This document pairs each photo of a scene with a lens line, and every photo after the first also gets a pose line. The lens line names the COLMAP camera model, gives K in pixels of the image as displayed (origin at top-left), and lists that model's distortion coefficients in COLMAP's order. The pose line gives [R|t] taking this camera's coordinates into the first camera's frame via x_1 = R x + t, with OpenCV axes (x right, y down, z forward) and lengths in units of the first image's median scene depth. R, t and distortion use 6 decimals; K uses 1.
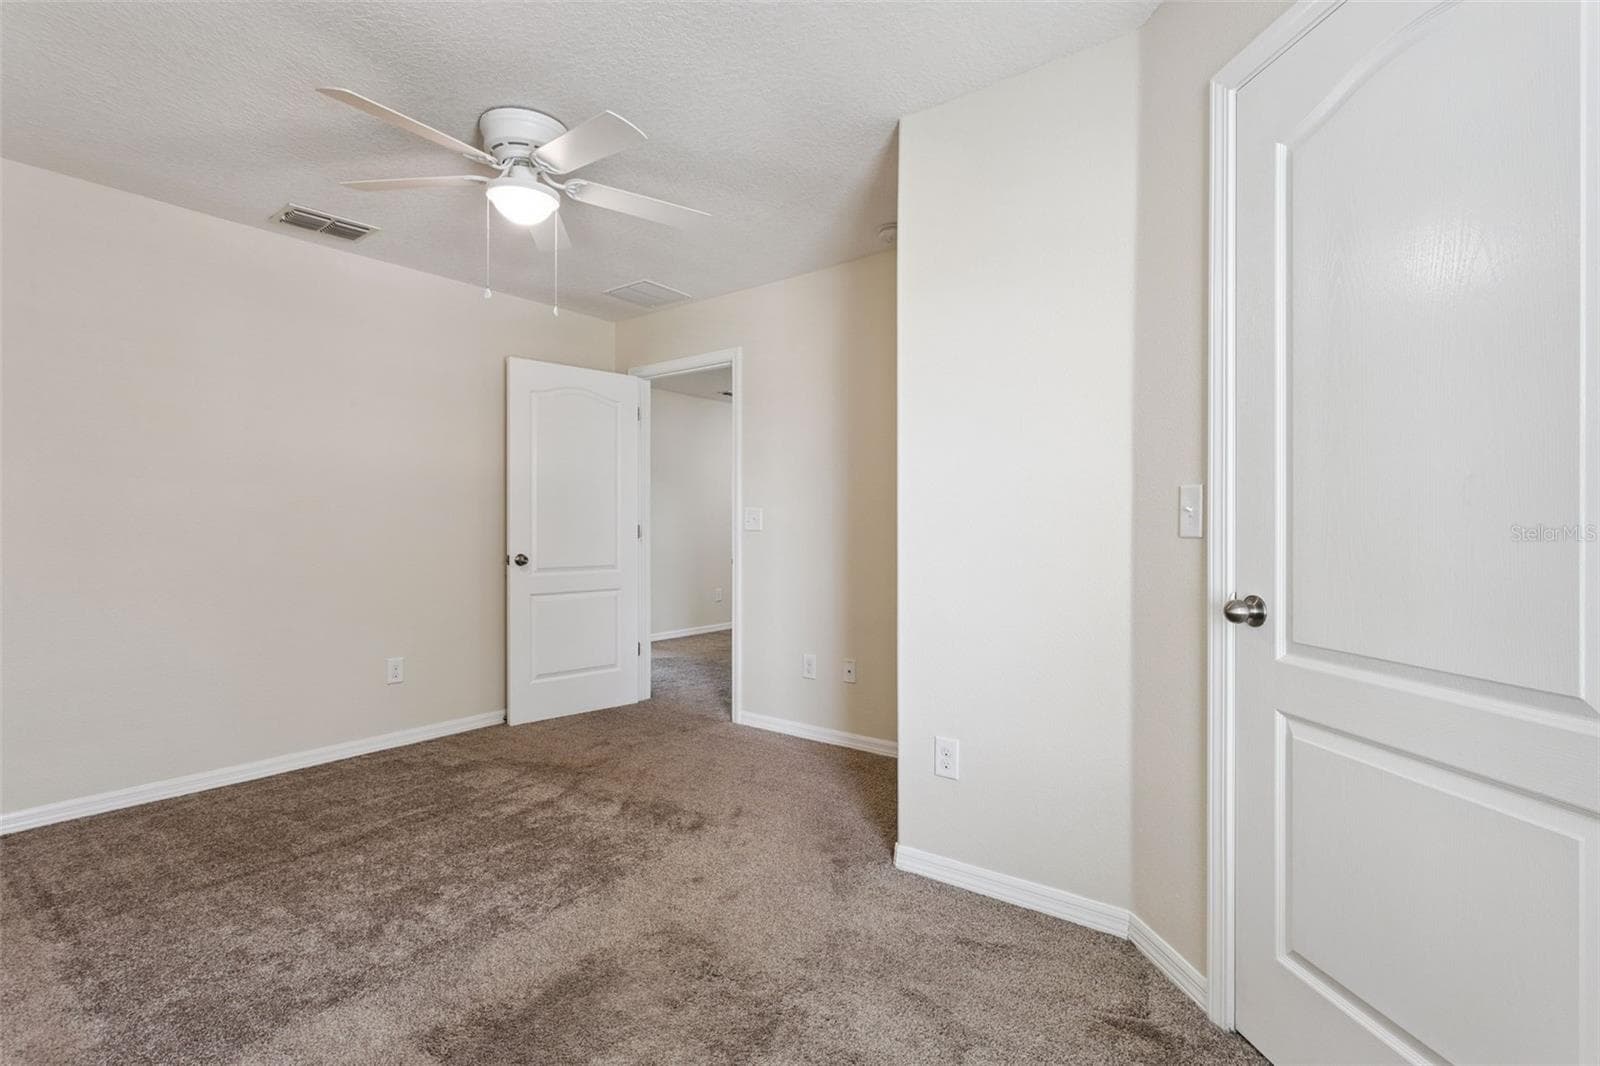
lens RADIAL K [[750.7, 0, 795.3], [0, 750.7, 525.1], [0, 0, 1]] dist [-0.012934, 0.000159]
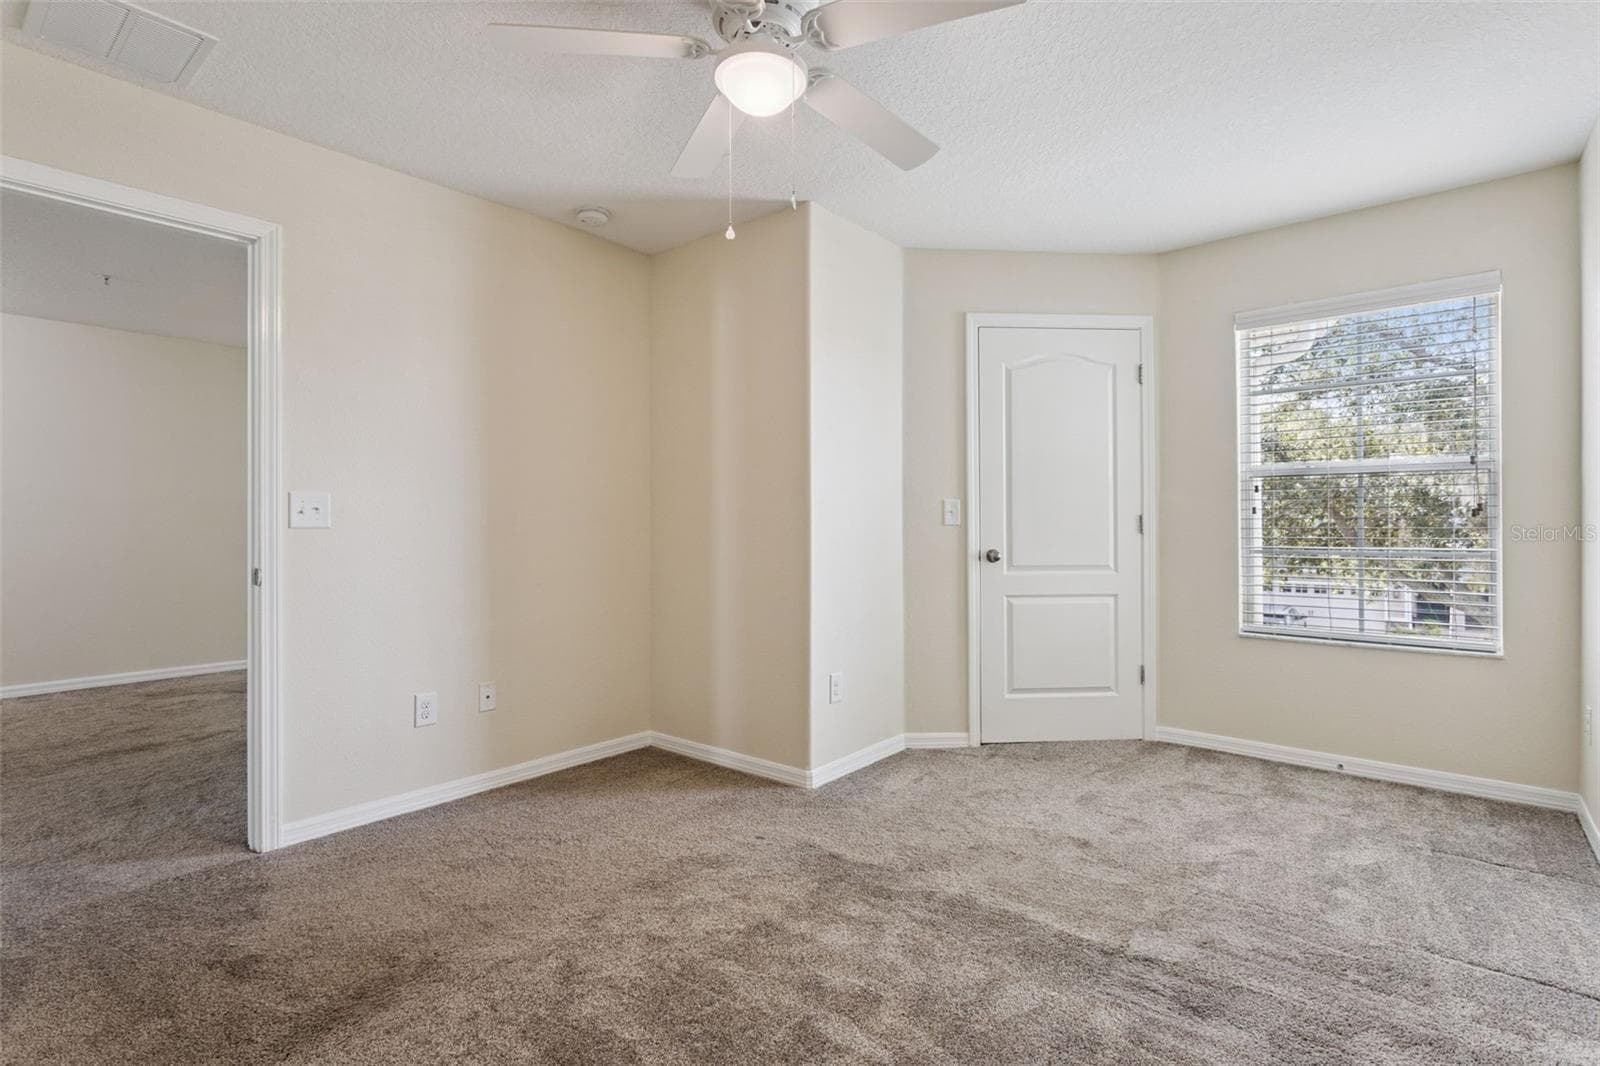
lens RADIAL K [[770.3, 0, 802.3], [0, 770.3, 518.2], [0, 0, 1]] dist [0.002200, 0.000202]
pose [[0.047312, -0.007735, 0.998850, -1.523040], [-0.001102, 0.999969, 0.007796, -0.018010], [-0.998880, -0.001469, 0.047302, 1.235788]]
